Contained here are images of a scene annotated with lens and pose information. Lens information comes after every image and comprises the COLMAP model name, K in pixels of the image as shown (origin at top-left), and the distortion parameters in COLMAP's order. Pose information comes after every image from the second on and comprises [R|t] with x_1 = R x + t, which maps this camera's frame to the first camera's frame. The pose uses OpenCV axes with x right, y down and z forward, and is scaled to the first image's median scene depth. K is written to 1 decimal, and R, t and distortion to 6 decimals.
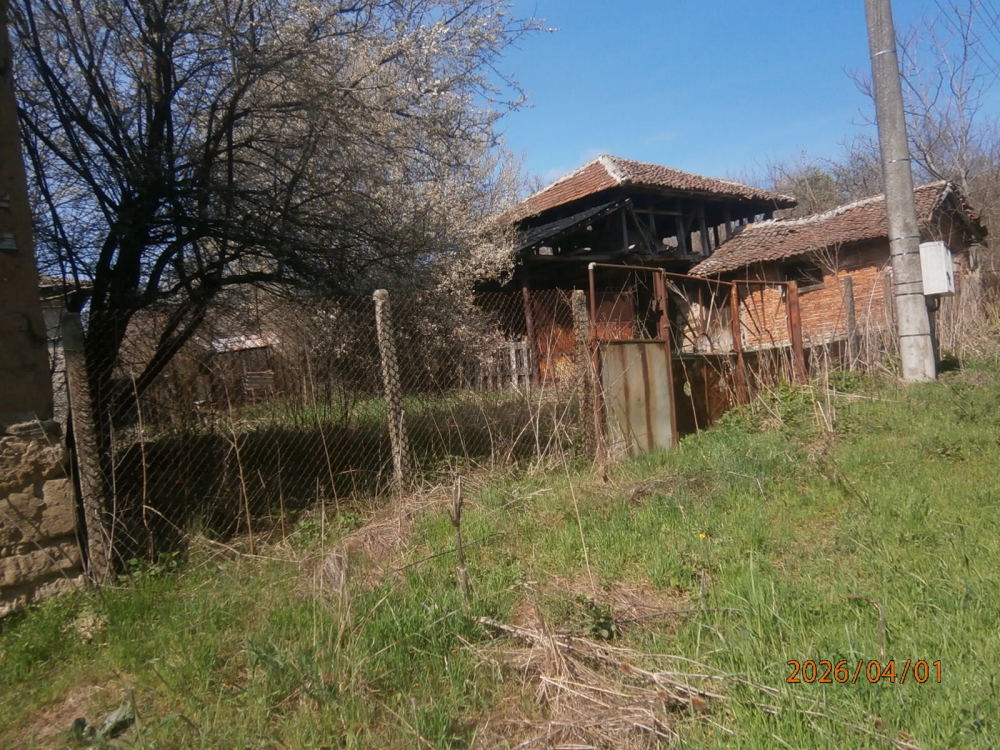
lens RADIAL K [[785.7, 0, 500.4], [0, 785.7, 340.2], [0, 0, 1]] dist [-0.003025, -0.002085]
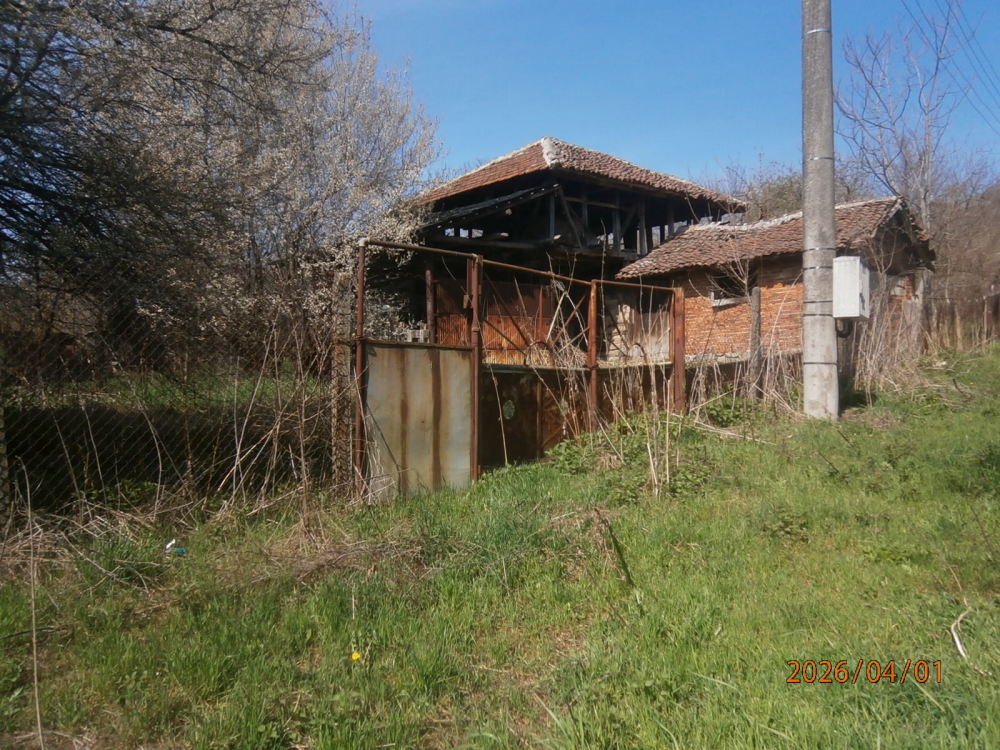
lens RADIAL K [[793.2, 0, 499.5], [0, 793.2, 351.5], [0, 0, 1]] dist [-0.023495, 0.008589]
pose [[0.995611, 0.084375, 0.040493, 0.078087], [-0.085584, 0.995905, 0.029124, -0.007954], [-0.037870, -0.032462, 0.998755, 0.080808]]
